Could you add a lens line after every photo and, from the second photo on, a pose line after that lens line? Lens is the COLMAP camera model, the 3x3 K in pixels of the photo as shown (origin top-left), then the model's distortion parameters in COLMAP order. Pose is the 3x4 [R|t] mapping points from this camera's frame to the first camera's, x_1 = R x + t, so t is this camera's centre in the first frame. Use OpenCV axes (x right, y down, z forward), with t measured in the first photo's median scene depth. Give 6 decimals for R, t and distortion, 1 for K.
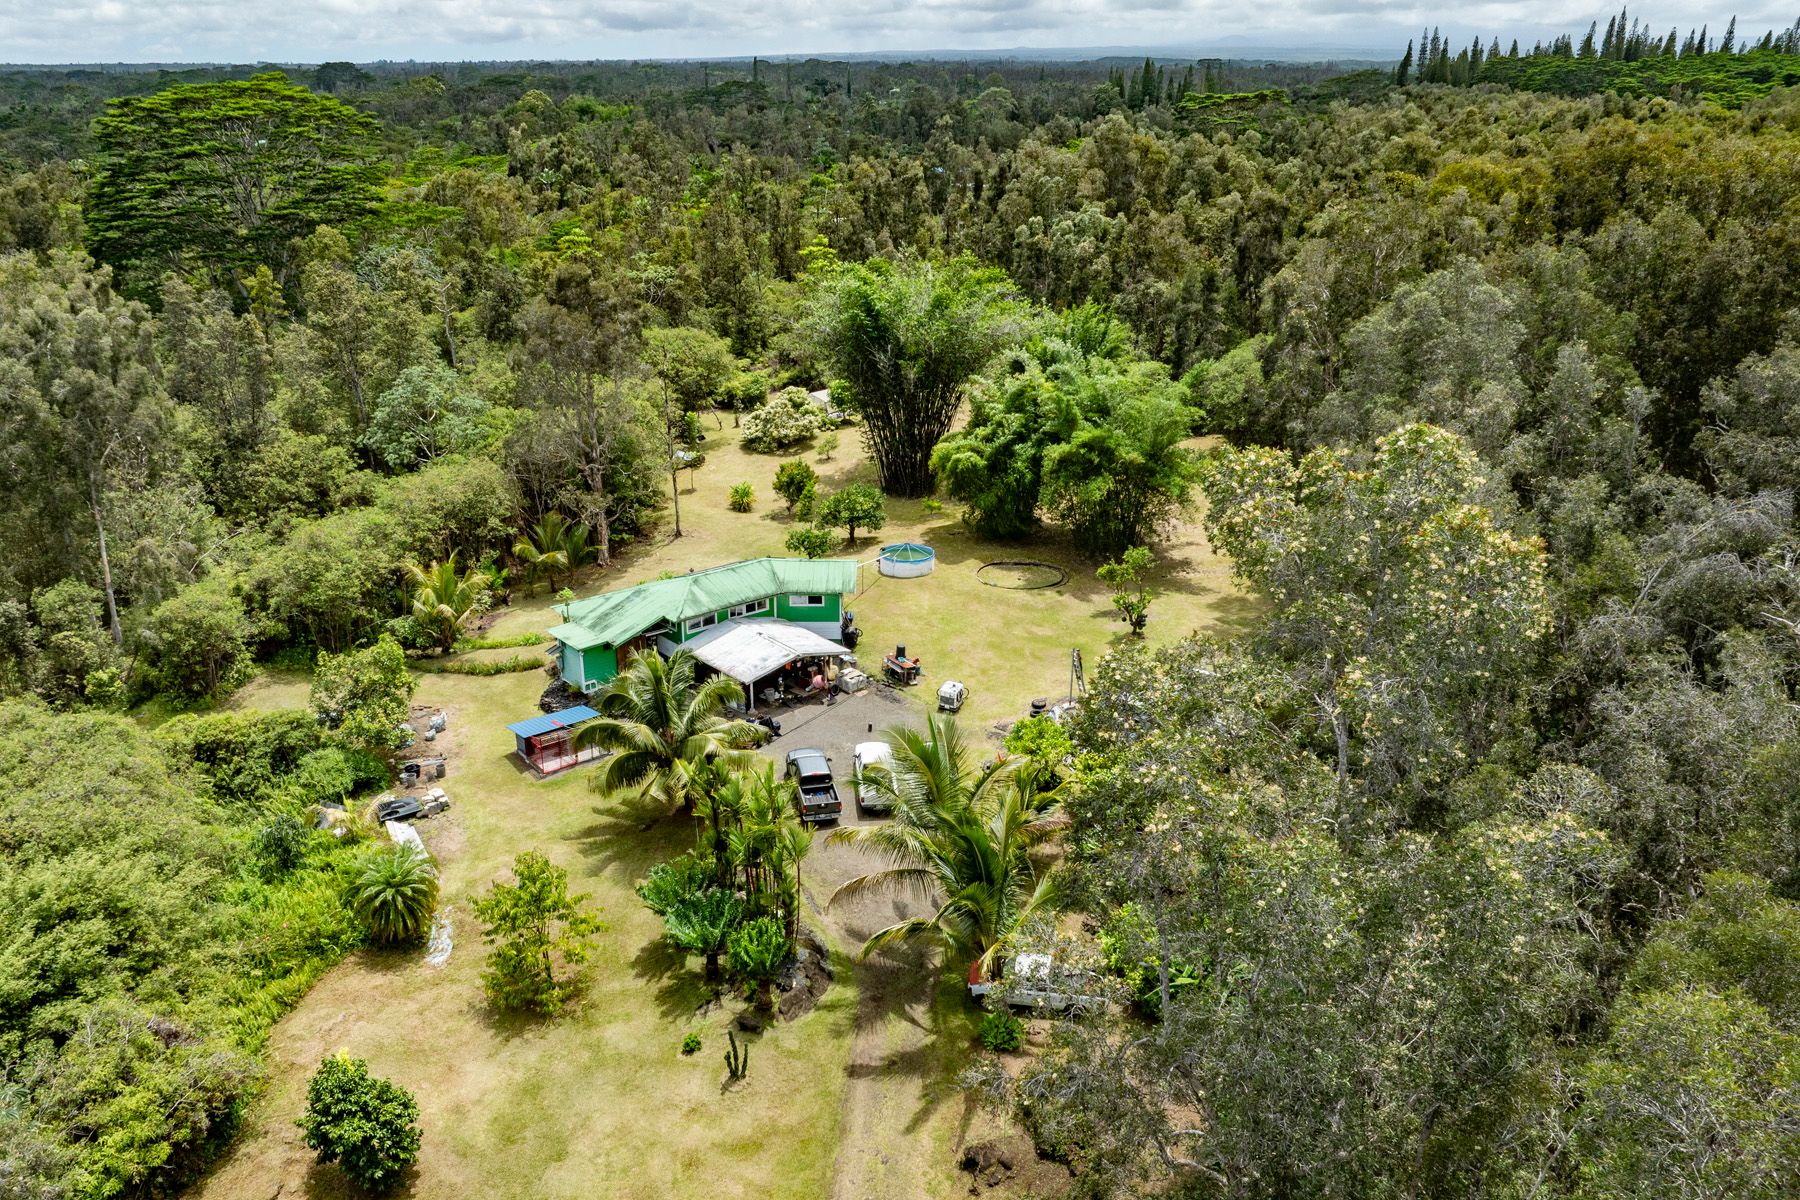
lens RADIAL K [[1284.5, 0, 900.0], [0, 1284.5, 600.0], [0, 0, 1]] dist [-0.048023, 0.031396]
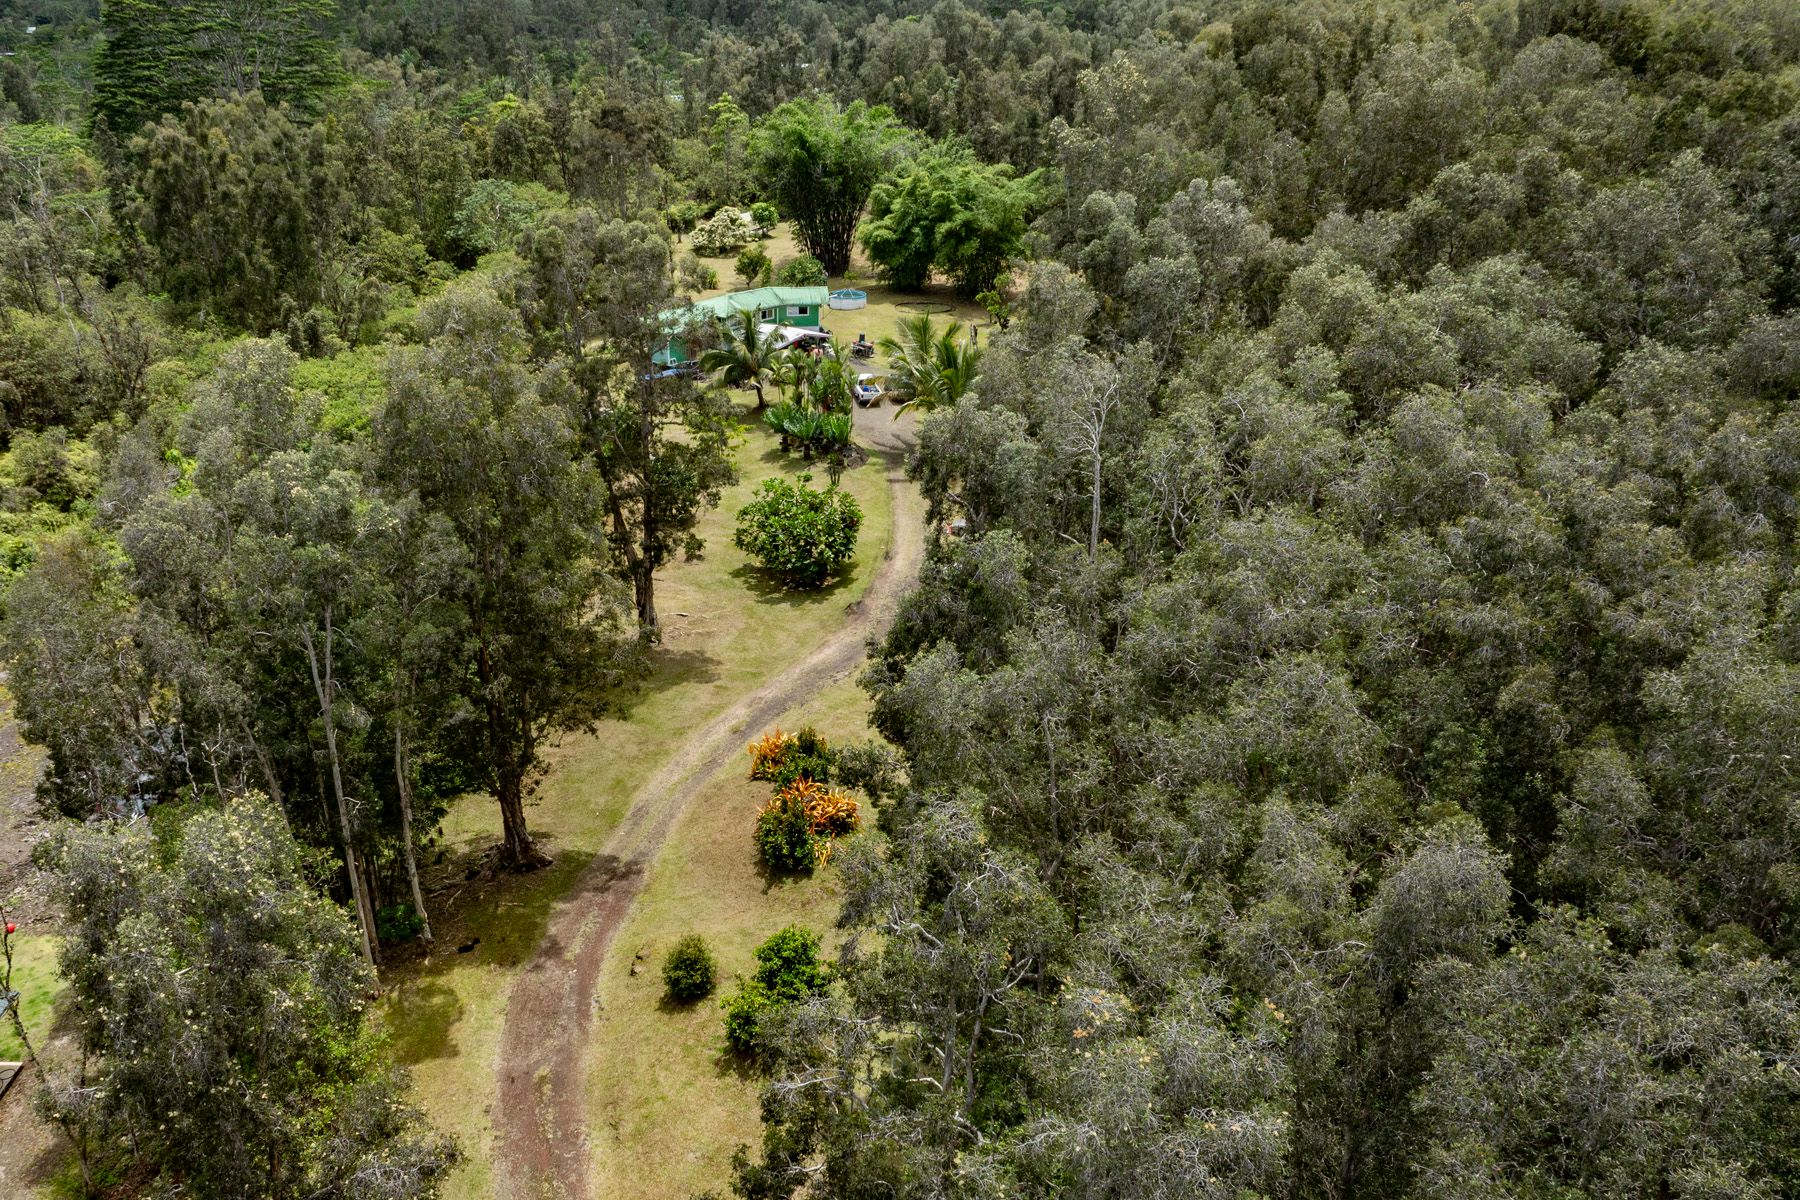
lens RADIAL K [[1348.4, 0, 842.4], [0, 1348.4, 657.3], [0, 0, 1]] dist [-0.054498, 0.038812]
pose [[0.993354, -0.051461, 0.102957, -0.159147], [0.041276, 0.994259, 0.098718, 0.198215], [-0.107446, -0.093812, 0.989775, -0.513059]]
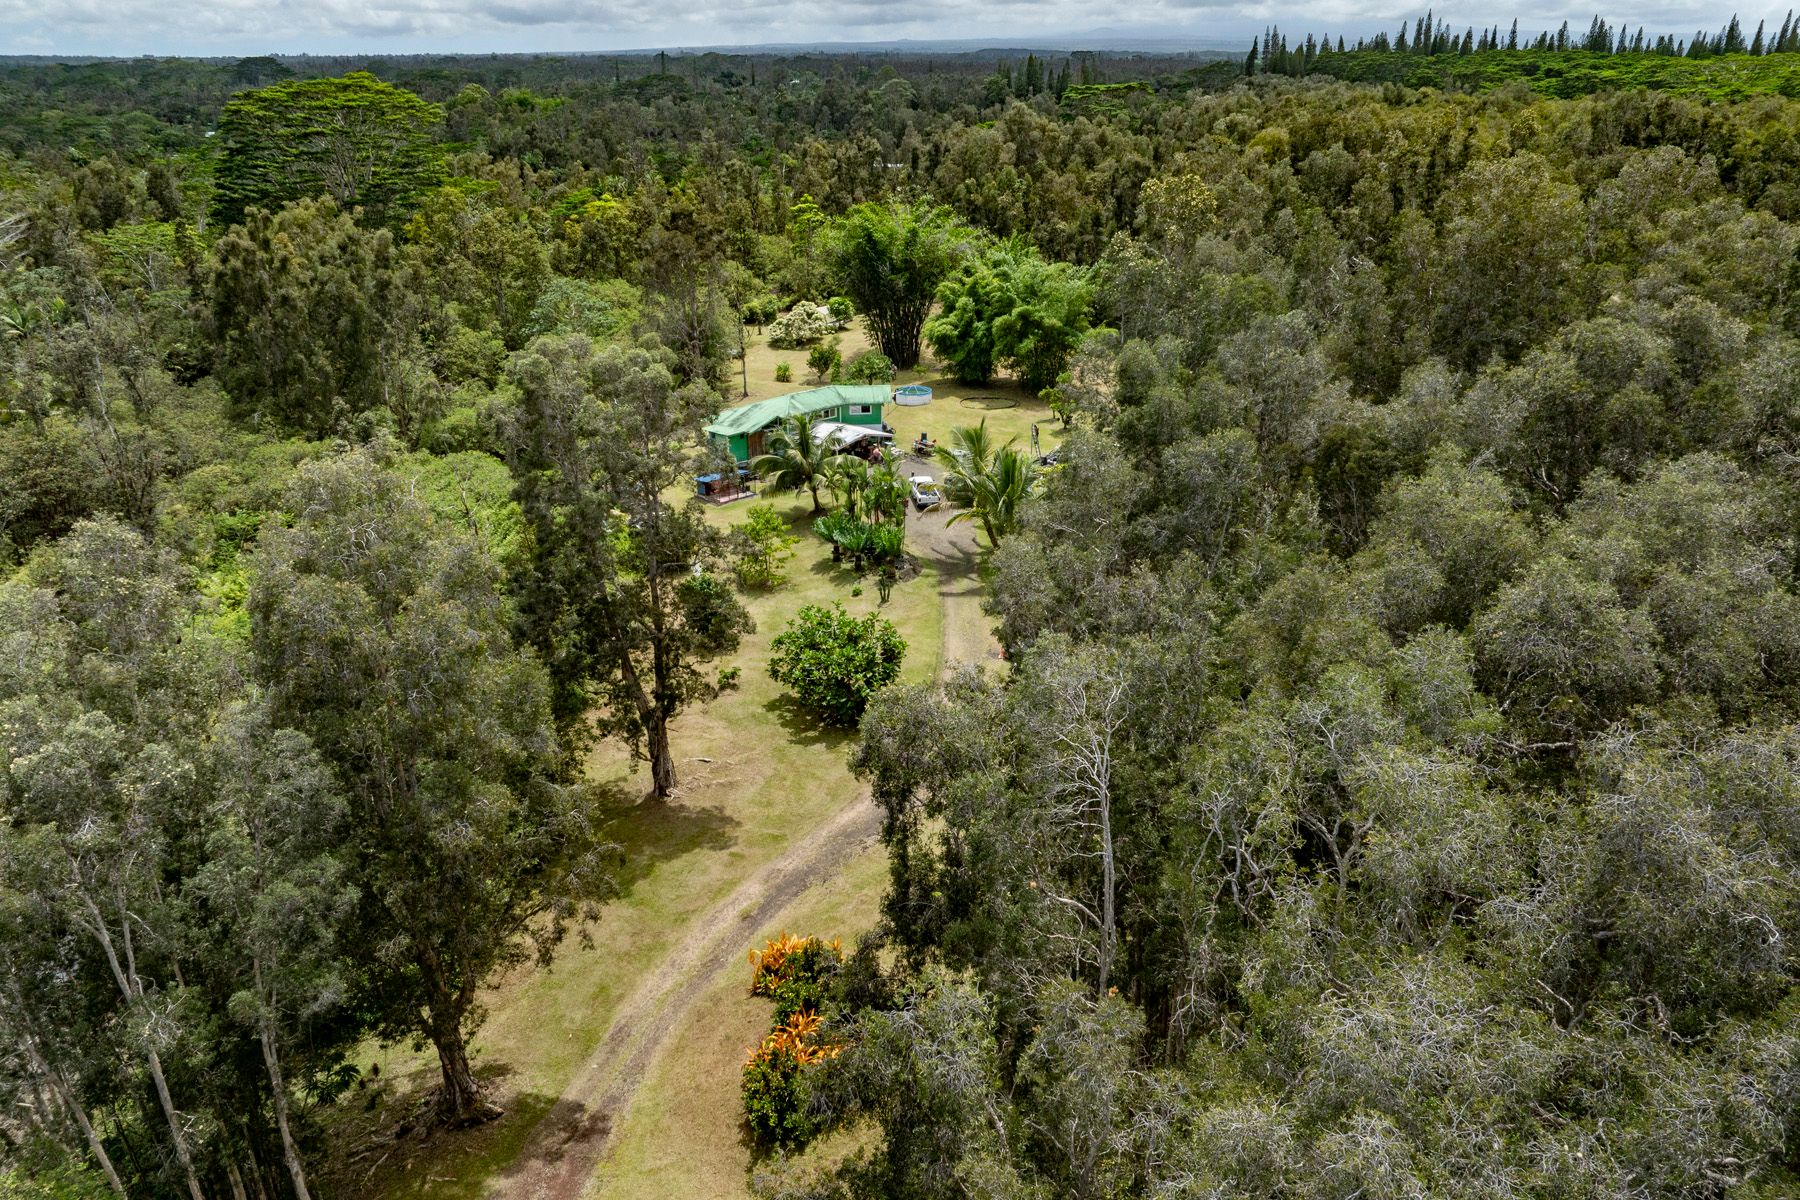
lens RADIAL K [[1212.9, 0, 936.1], [0, 1212.9, 580.5], [0, 0, 1]] dist [-0.028418, 0.001937]
pose [[0.993676, -0.043668, 0.103449, -0.109097], [0.042441, 0.999000, 0.014035, 0.146507], [-0.103958, -0.009556, 0.994536, -0.377884]]
